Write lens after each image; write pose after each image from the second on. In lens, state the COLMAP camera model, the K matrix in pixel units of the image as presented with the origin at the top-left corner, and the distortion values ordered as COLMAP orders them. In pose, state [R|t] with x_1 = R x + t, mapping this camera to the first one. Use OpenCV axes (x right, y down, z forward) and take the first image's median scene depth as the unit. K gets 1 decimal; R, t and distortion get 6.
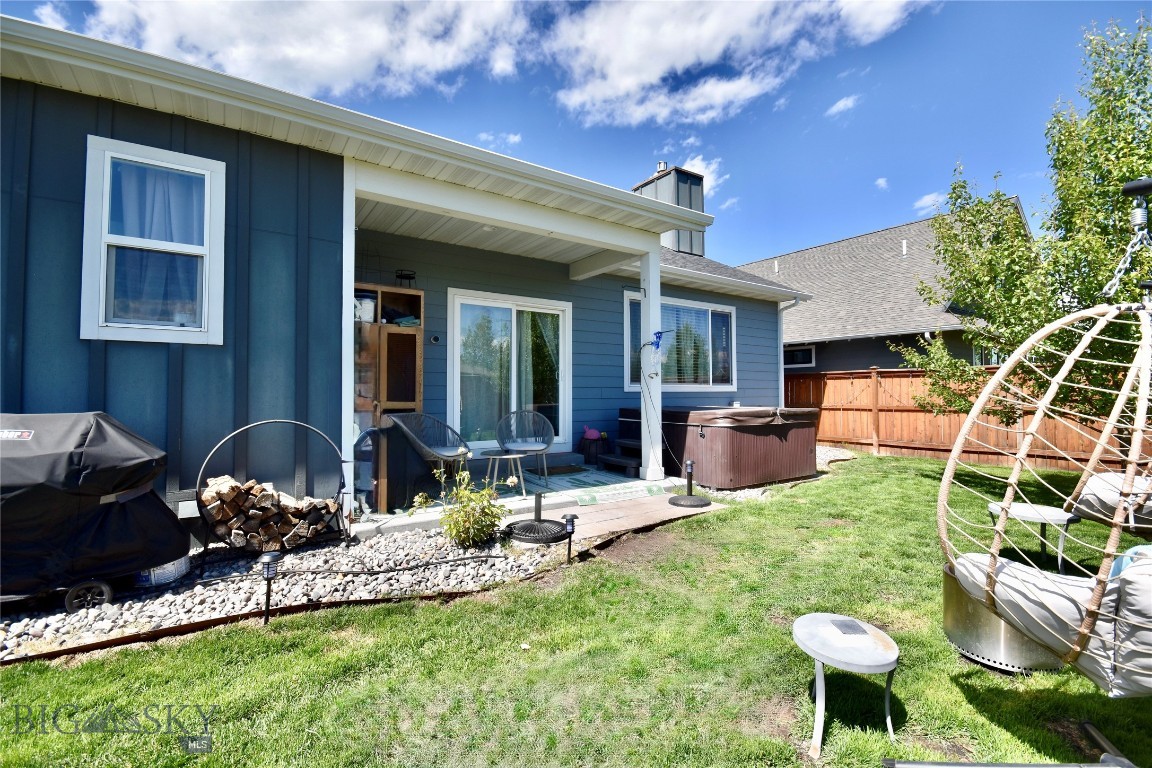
lens RADIAL K [[506.3, 0, 576.6], [0, 506.3, 380.4], [0, 0, 1]] dist [0.013076, -0.014617]
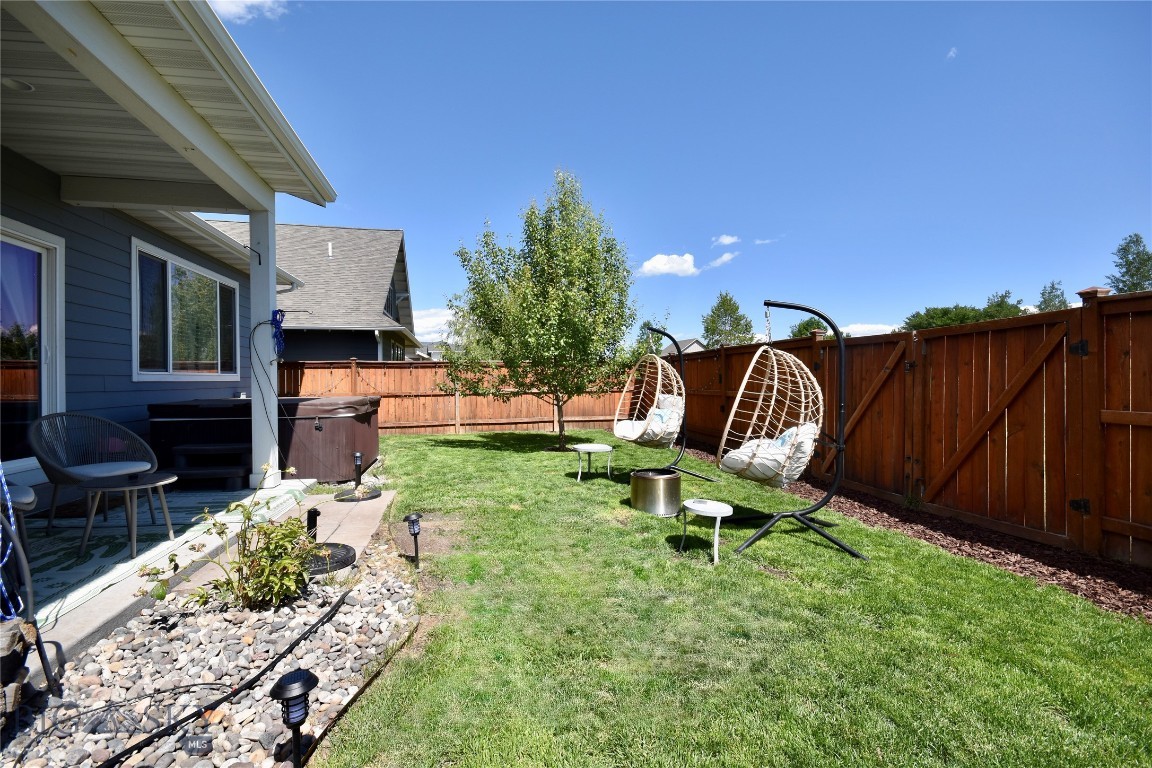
lens RADIAL K [[506.3, 0, 576.6], [0, 506.3, 380.4], [0, 0, 1]] dist [0.013076, -0.014617]
pose [[0.377554, -0.005581, 0.925971, -0.420374], [-0.012858, 0.999854, 0.011269, 0.005926], [-0.925898, -0.016161, 0.377427, 0.220706]]
